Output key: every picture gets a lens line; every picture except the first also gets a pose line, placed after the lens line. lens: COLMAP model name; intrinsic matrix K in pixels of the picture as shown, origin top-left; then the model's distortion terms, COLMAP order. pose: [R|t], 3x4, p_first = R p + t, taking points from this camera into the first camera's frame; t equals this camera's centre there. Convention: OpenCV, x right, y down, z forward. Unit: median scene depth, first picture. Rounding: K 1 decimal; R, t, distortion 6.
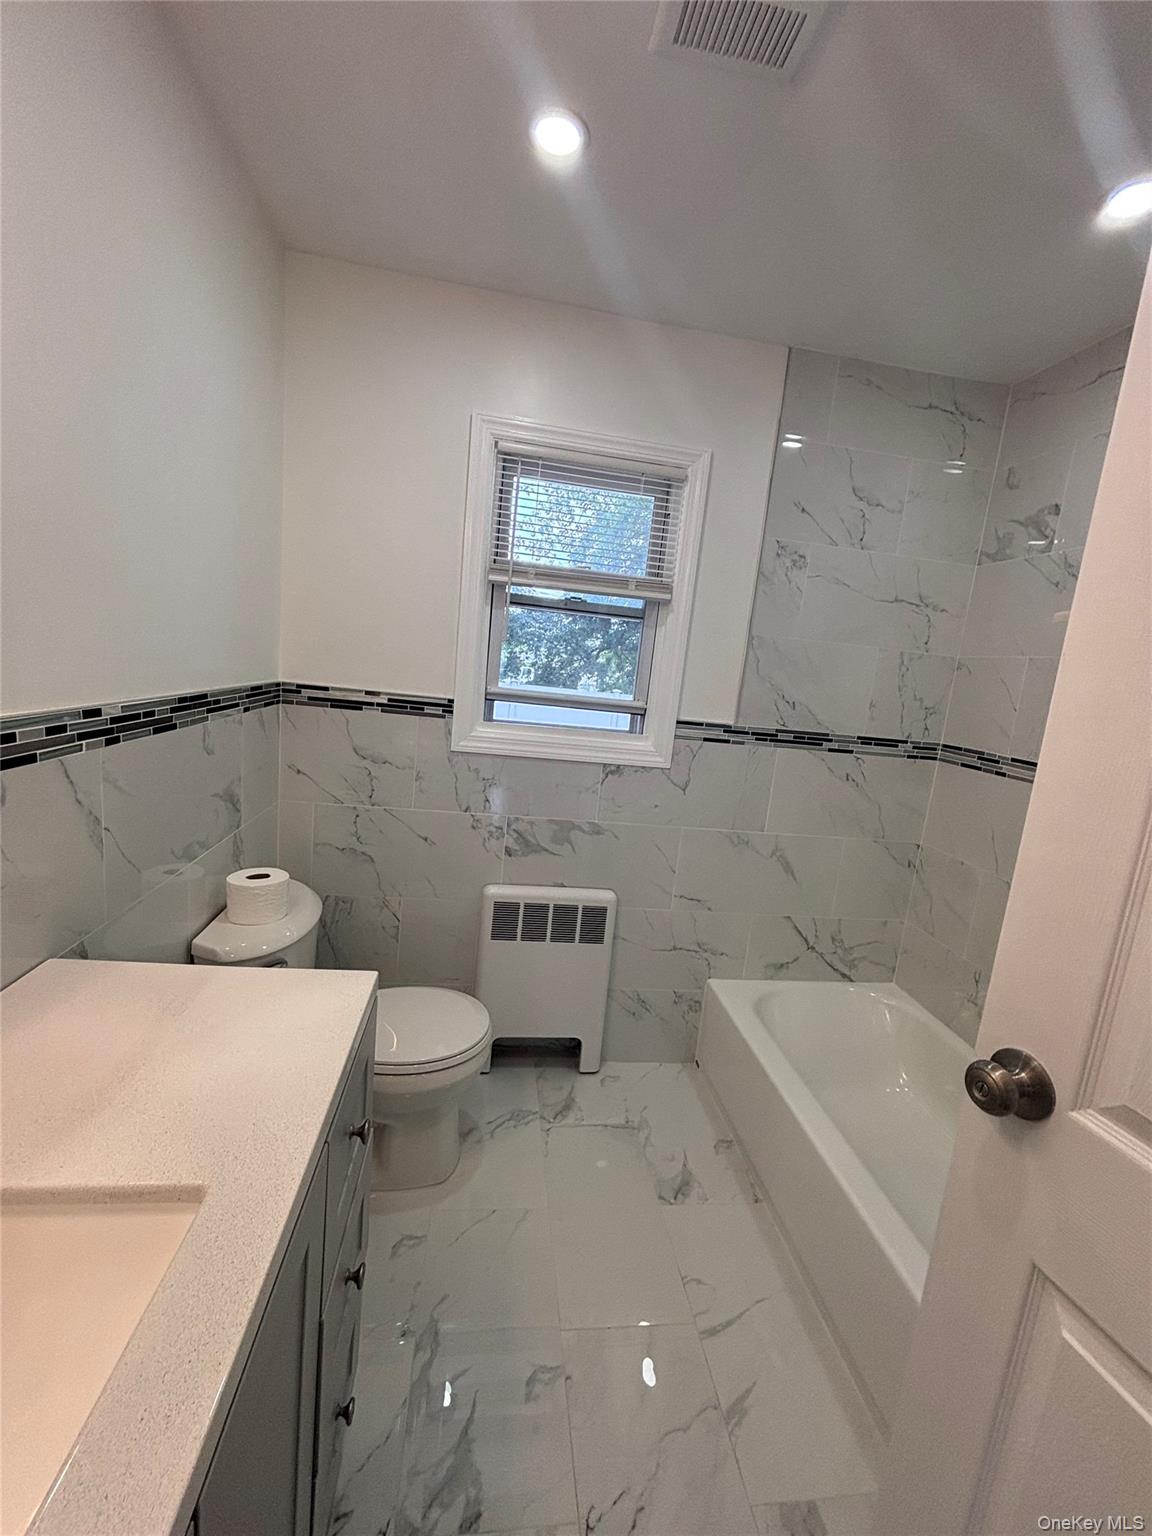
lens RADIAL K [[618.6, 0, 582.1], [0, 618.6, 771.9], [0, 0, 1]] dist [0.000466, -0.000005]
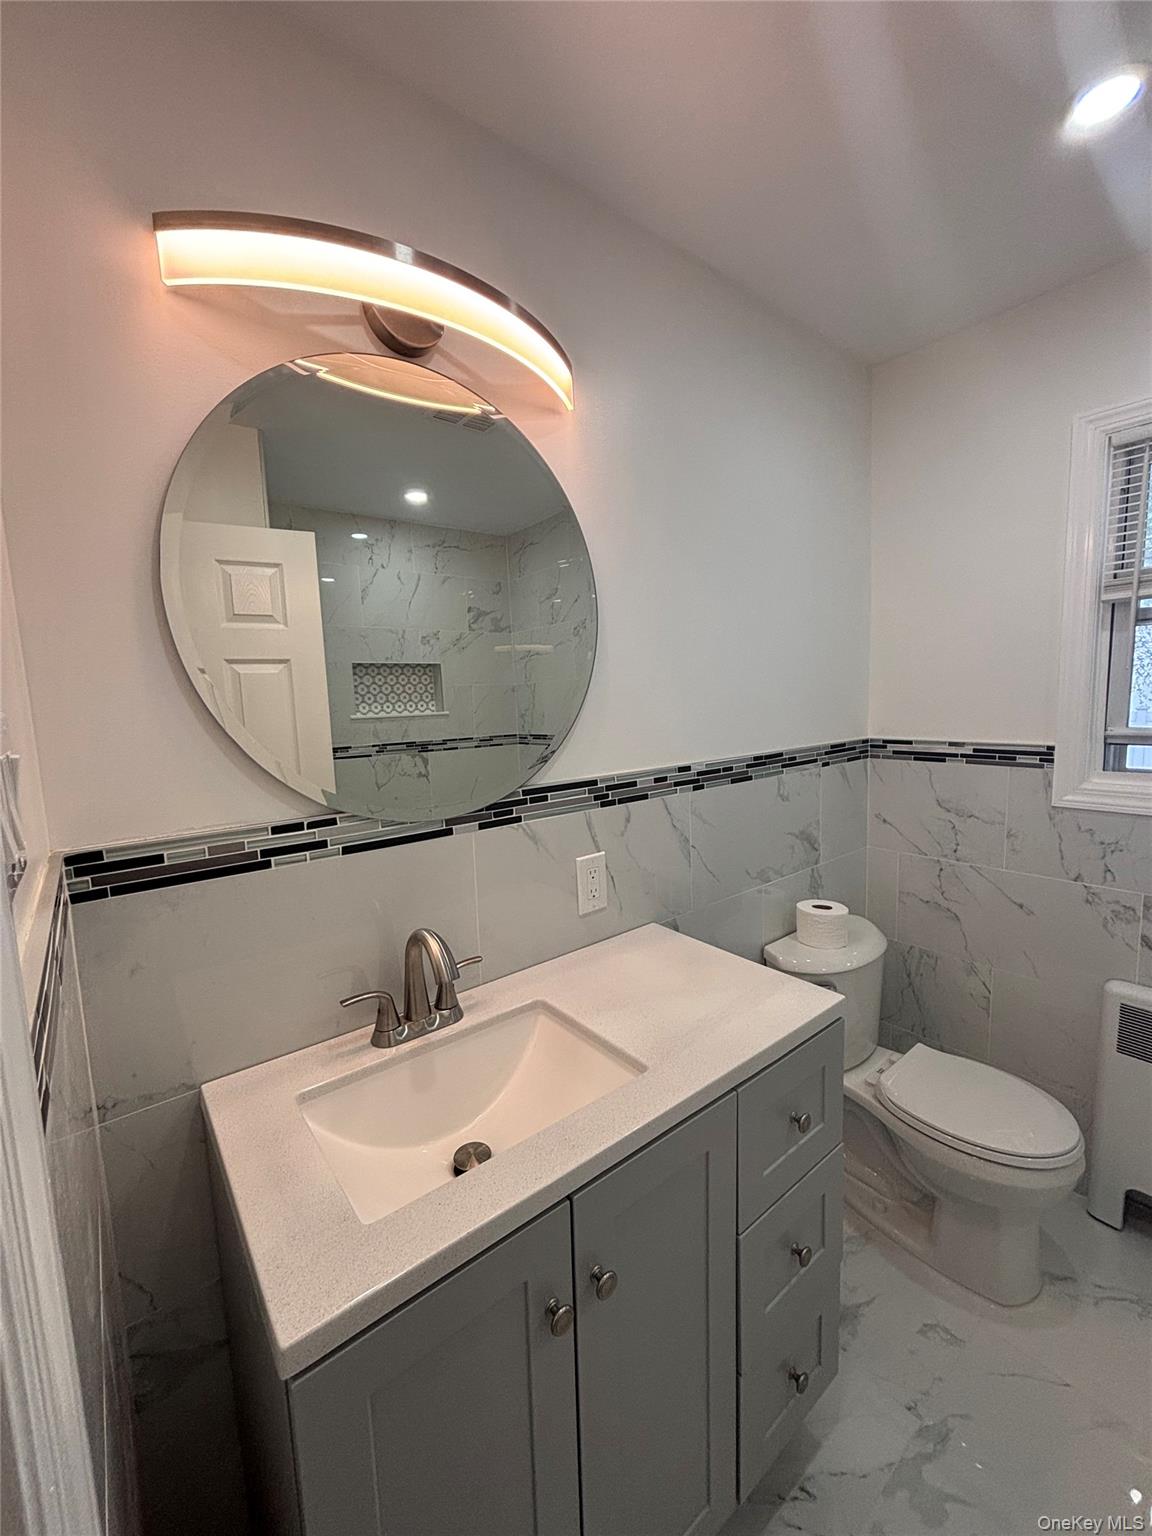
lens RADIAL K [[618.6, 0, 579.0], [0, 618.6, 771.8], [0, 0, 1]] dist [0.000466, -0.000005]
pose [[0.516807, -0.014978, -0.855971, 0.193526], [-0.061473, 0.996617, -0.054555, 0.005854], [0.853892, 0.080813, 0.514138, -0.005219]]
